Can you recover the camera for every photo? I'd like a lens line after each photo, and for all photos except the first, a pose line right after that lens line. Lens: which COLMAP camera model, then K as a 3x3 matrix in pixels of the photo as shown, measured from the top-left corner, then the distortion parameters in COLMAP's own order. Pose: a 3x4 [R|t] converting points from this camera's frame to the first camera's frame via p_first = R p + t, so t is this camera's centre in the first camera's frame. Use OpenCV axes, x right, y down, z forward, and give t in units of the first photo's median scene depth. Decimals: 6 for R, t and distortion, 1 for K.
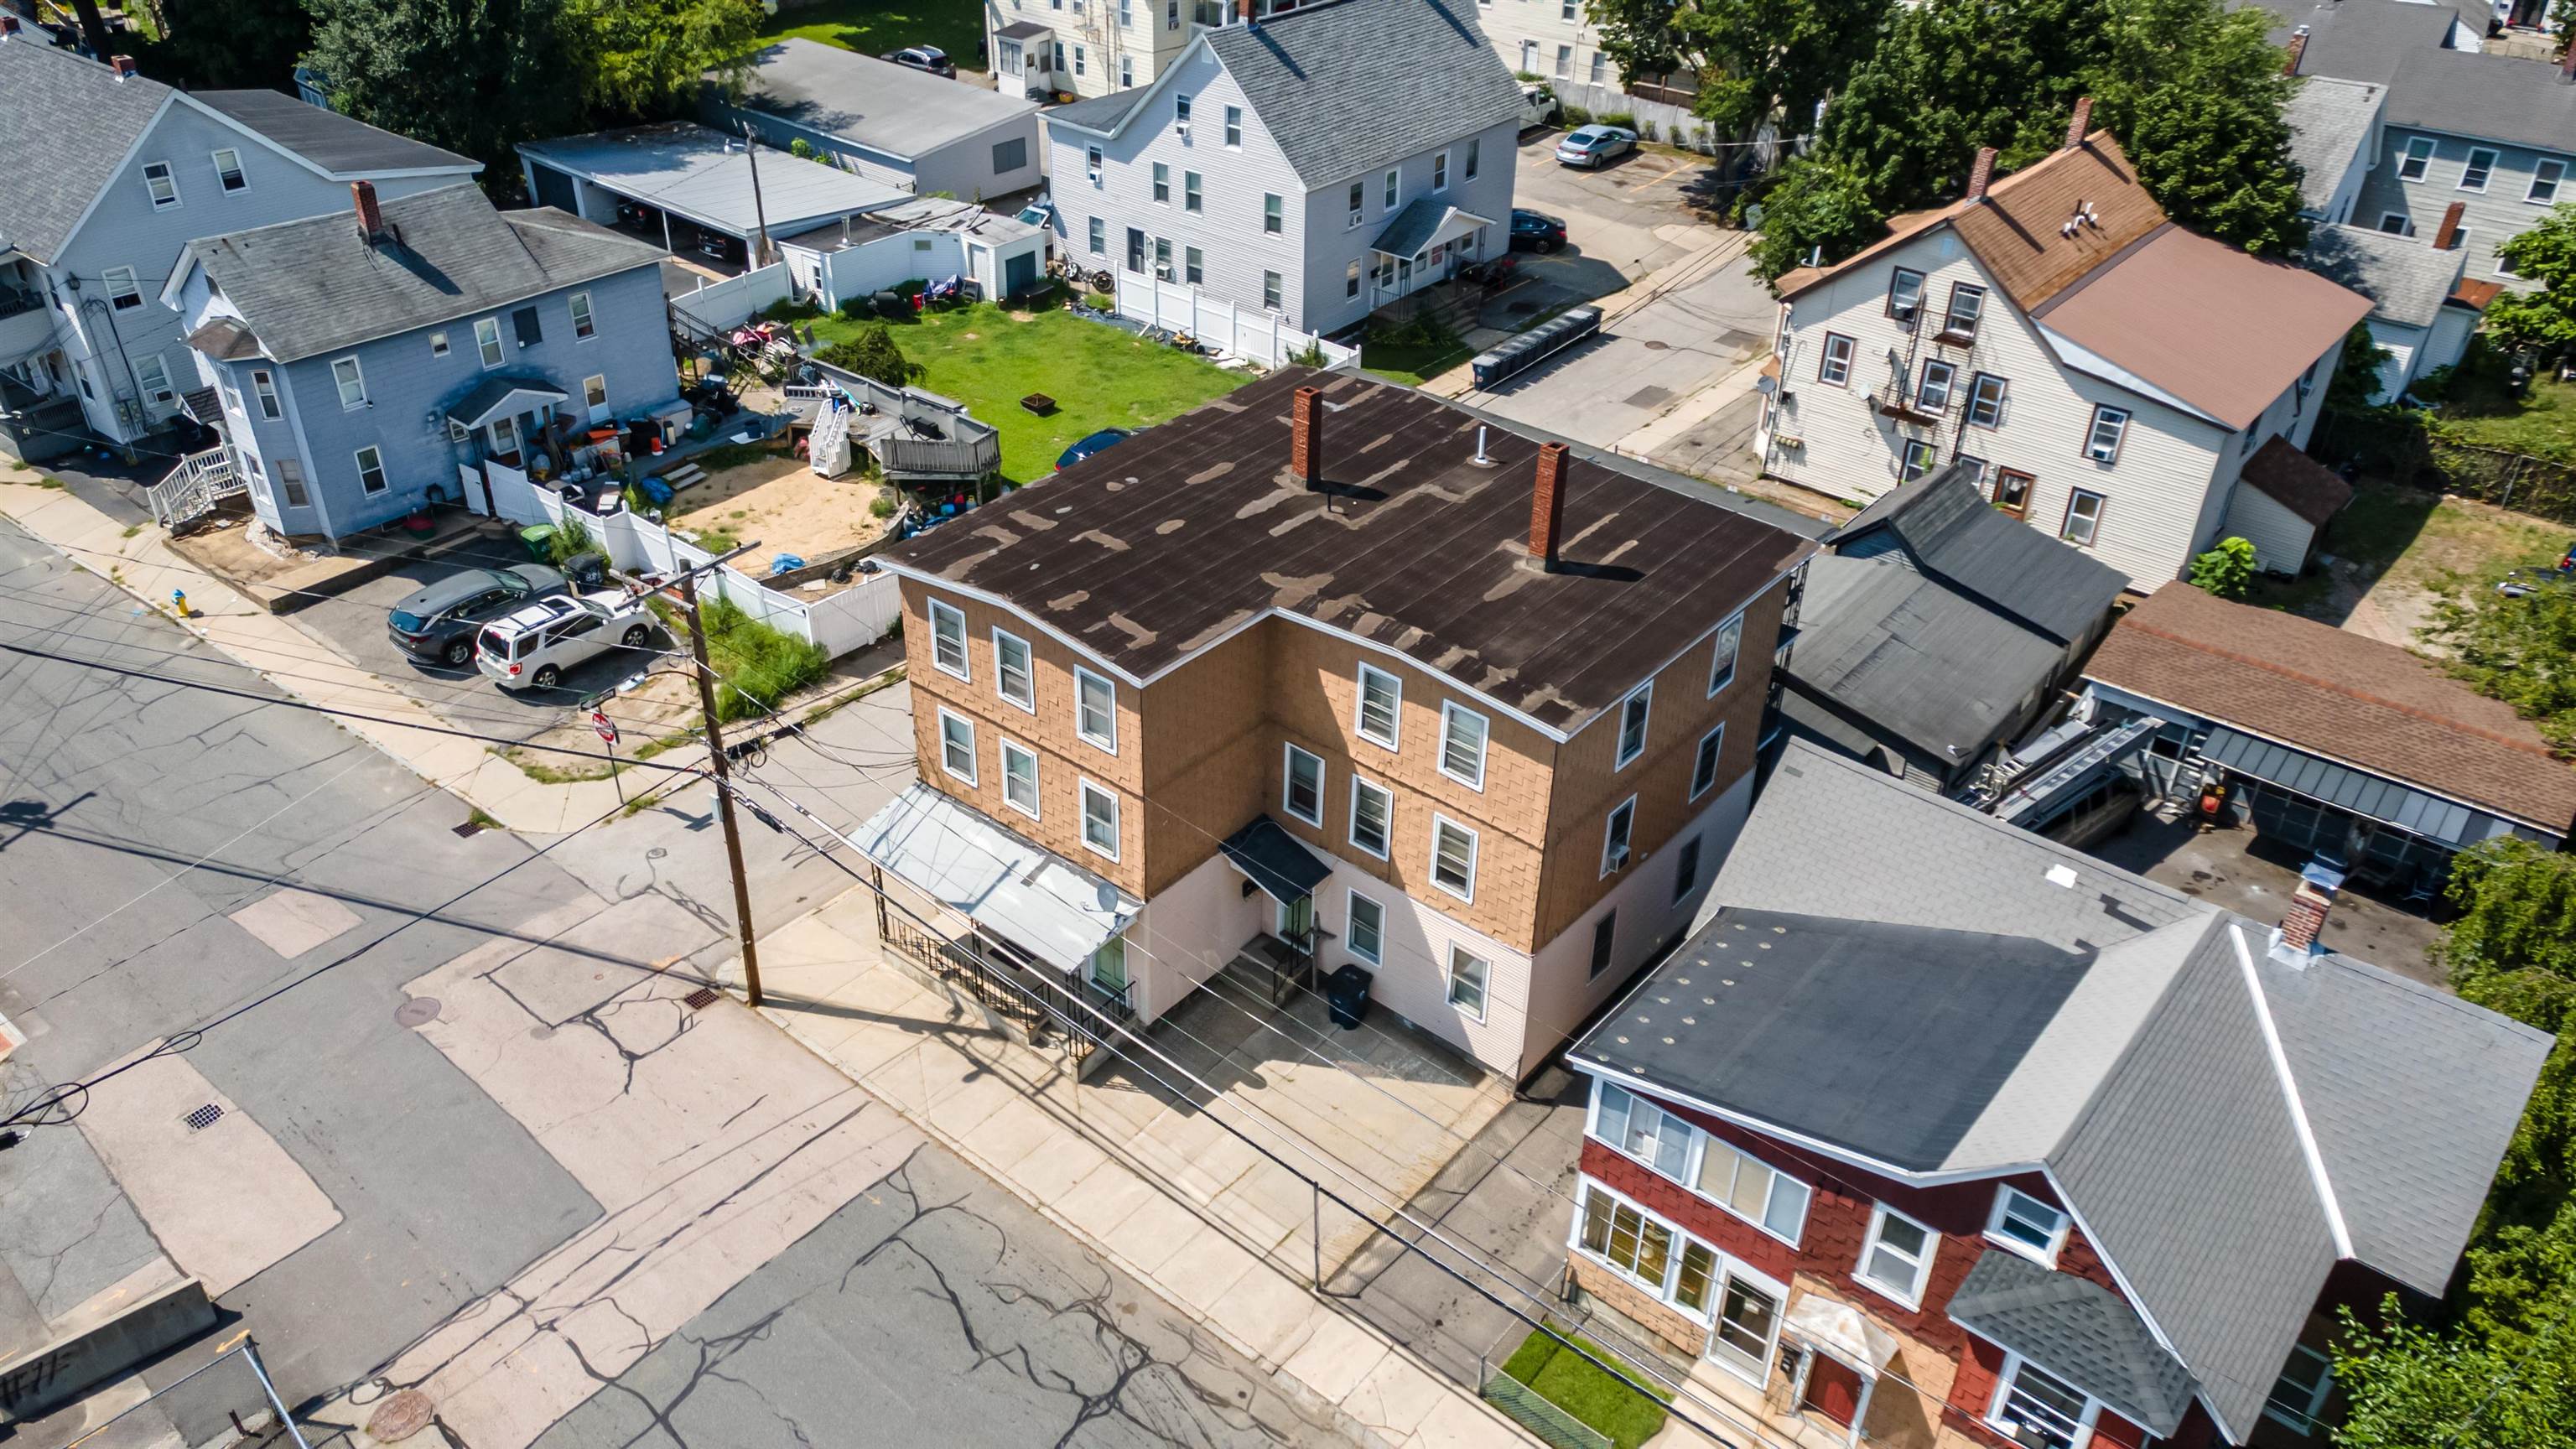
lens RADIAL K [[1864.1, 0, 1265.3], [0, 1864.1, 725.1], [0, 0, 1]] dist [0.030619, 0.033001]
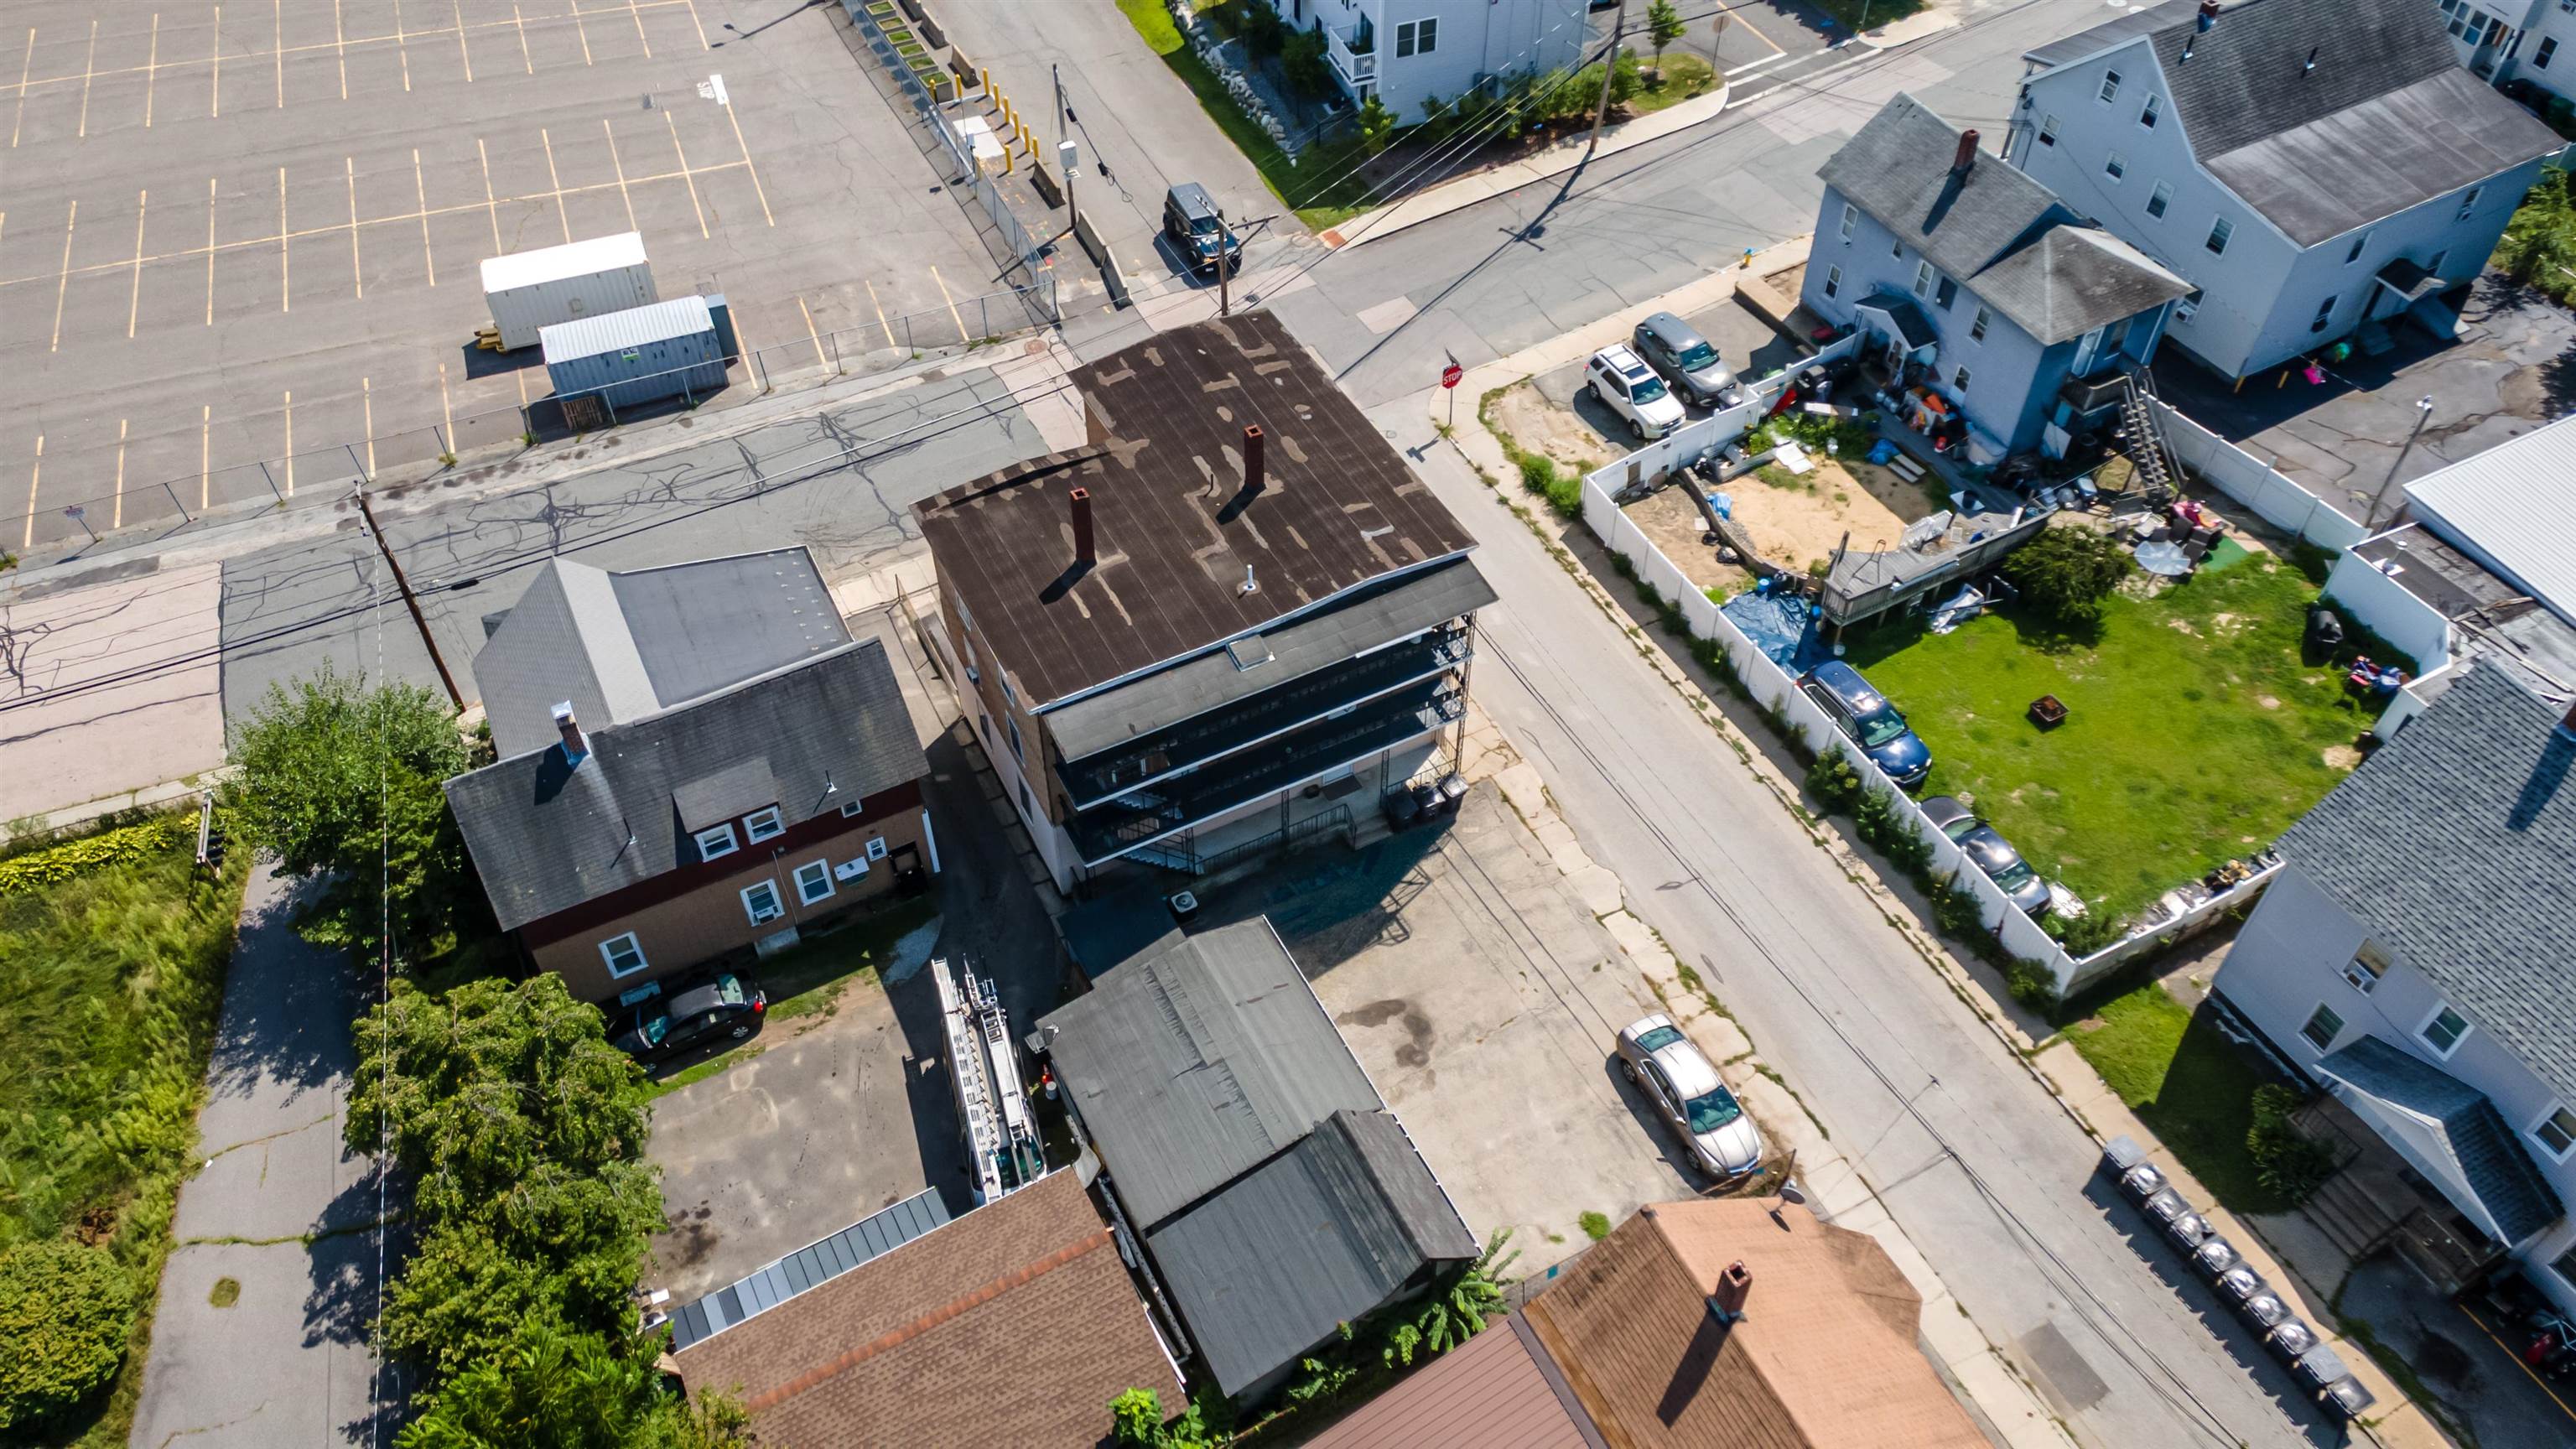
lens RADIAL K [[1855.0, 0, 1272.5], [0, 1855.0, 720.2], [0, 0, 1]] dist [0.039030, 0.040779]
pose [[-0.383865, 0.670548, -0.634833, 0.748437], [-0.499490, 0.427449, 0.753523, -0.817830], [0.776632, 0.606344, 0.170850, 0.654751]]
